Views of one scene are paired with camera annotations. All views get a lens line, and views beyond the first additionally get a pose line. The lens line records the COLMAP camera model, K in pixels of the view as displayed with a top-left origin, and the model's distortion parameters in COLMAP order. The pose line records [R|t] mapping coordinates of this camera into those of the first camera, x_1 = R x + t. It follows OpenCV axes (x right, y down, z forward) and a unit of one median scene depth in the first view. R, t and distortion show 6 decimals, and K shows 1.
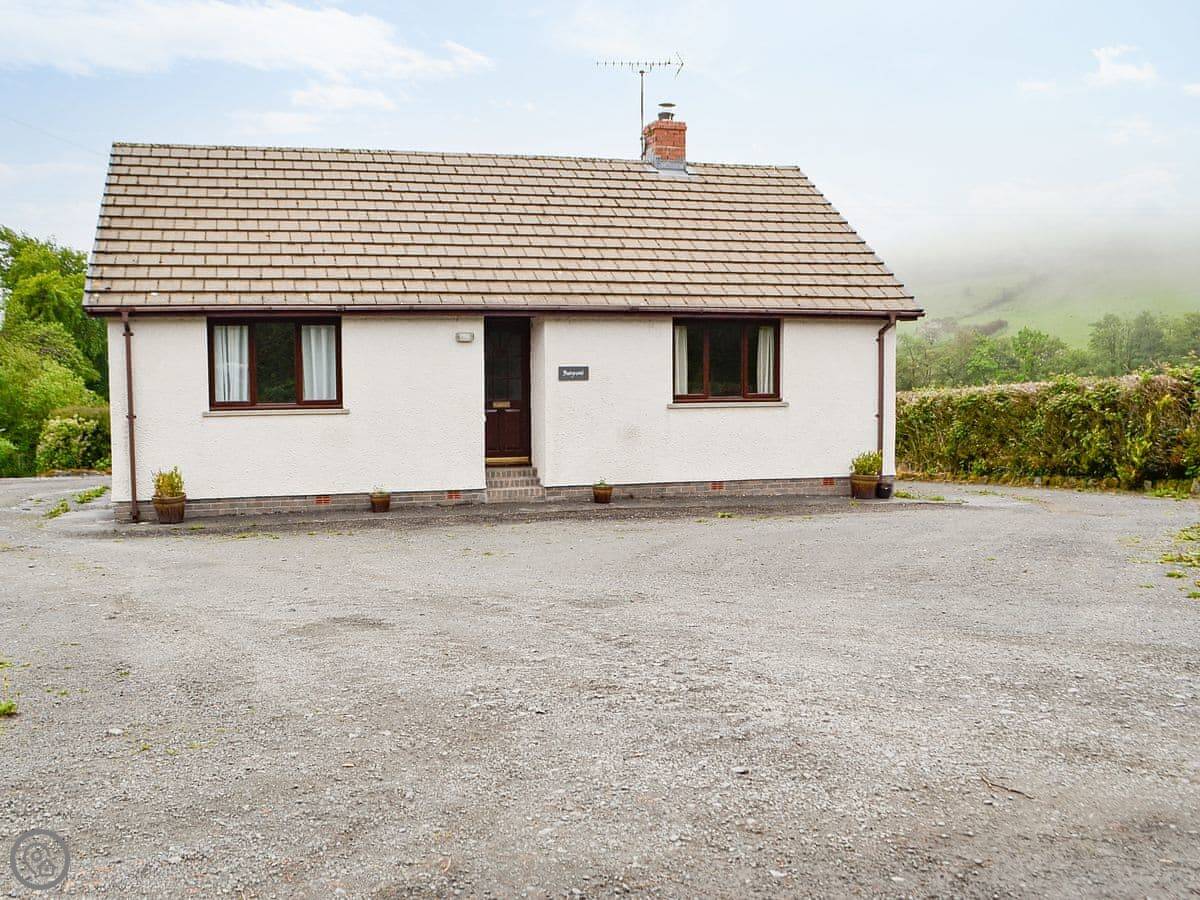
lens RADIAL K [[1060.8, 0, 595.8], [0, 1060.8, 453.9], [0, 0, 1]] dist [-0.092404, 0.030807]
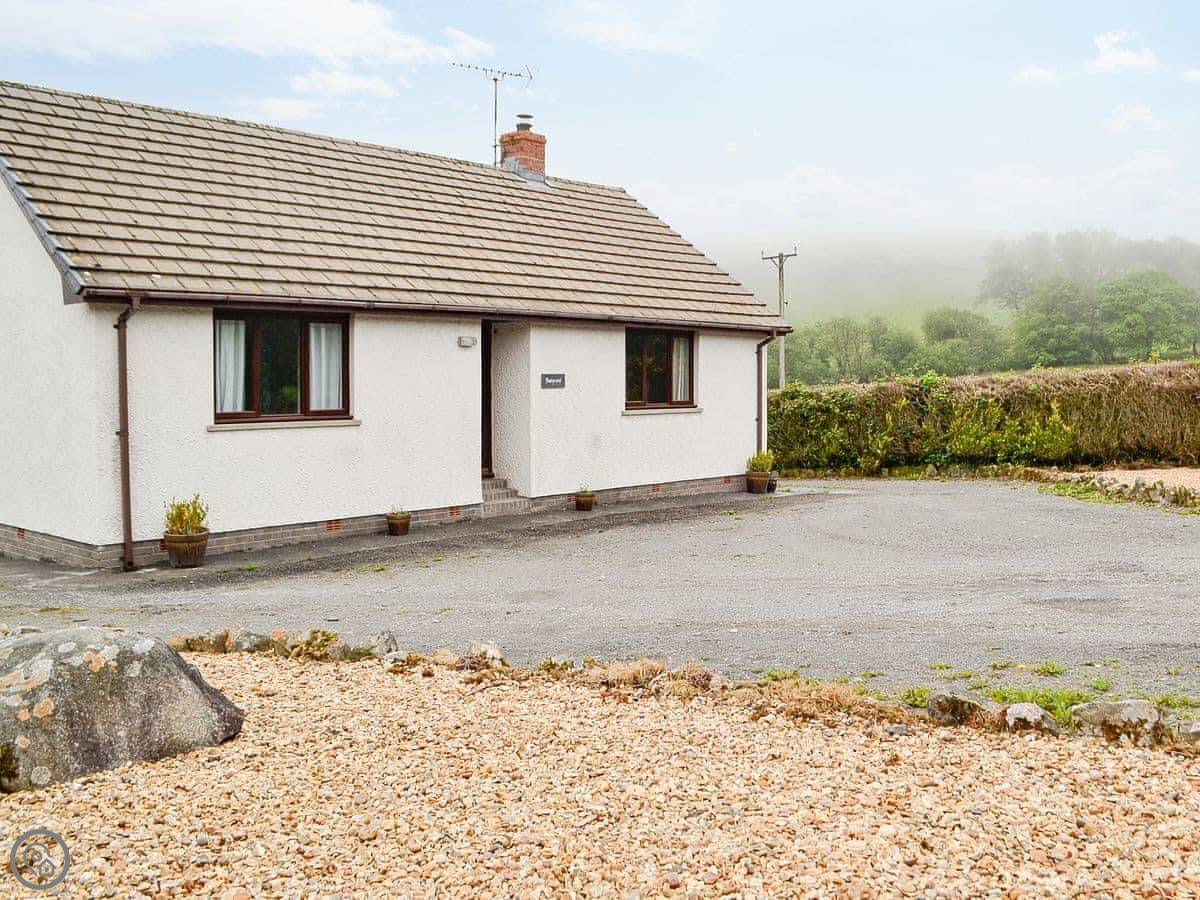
lens RADIAL K [[1060.8, 0, 626.7], [0, 1060.8, 406.8], [0, 0, 1]] dist [-0.092404, 0.030807]
pose [[0.835661, -0.009087, 0.549170, -0.505252], [0.039006, 0.998320, -0.042835, -0.006893], [-0.547859, 0.057216, 0.834612, 0.140929]]
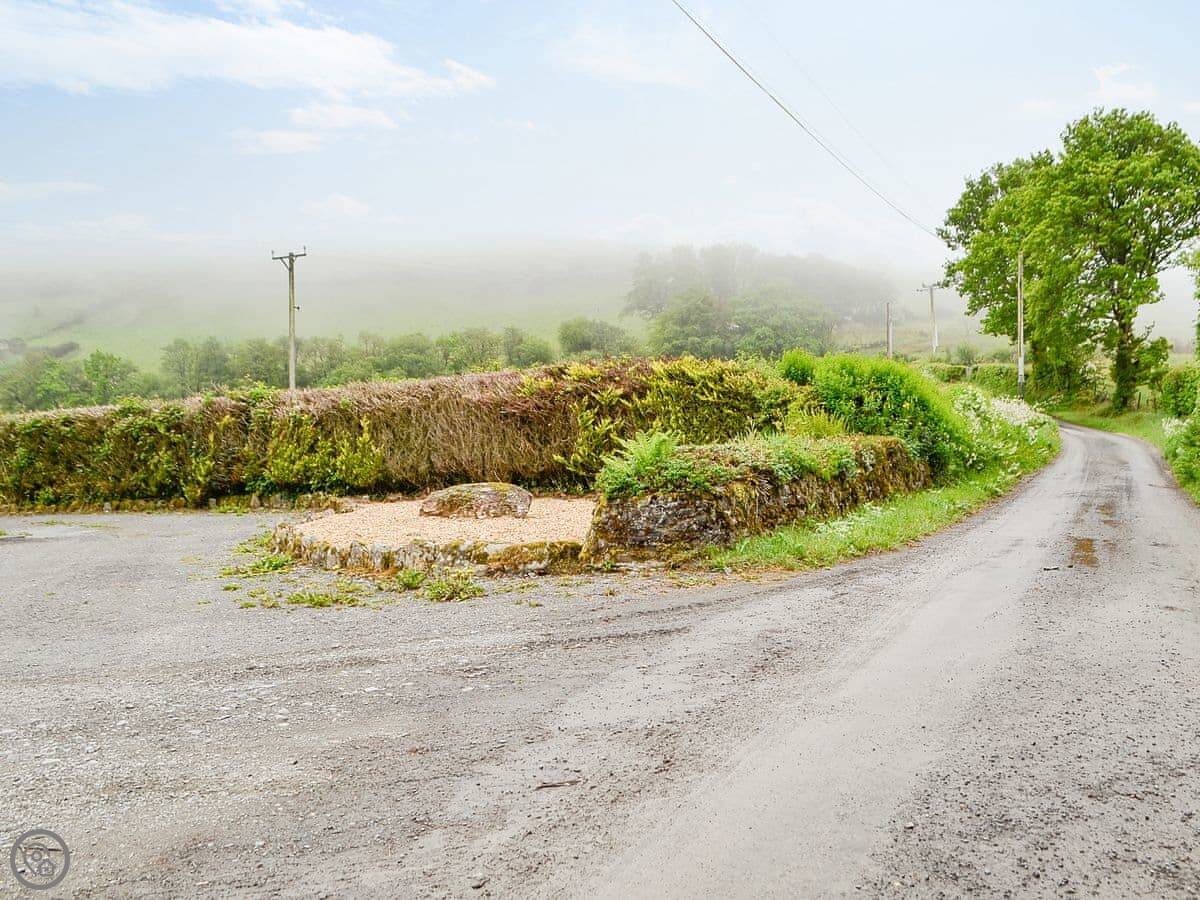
lens RADIAL K [[1060.8, 0, 596.3], [0, 1060.8, 454.5], [0, 0, 1]] dist [-0.092404, 0.030807]
pose [[0.673079, -0.039919, 0.738493, 0.019657], [0.056019, 0.998425, 0.002913, 0.000206], [-0.737446, 0.039409, 0.674255, 0.005269]]
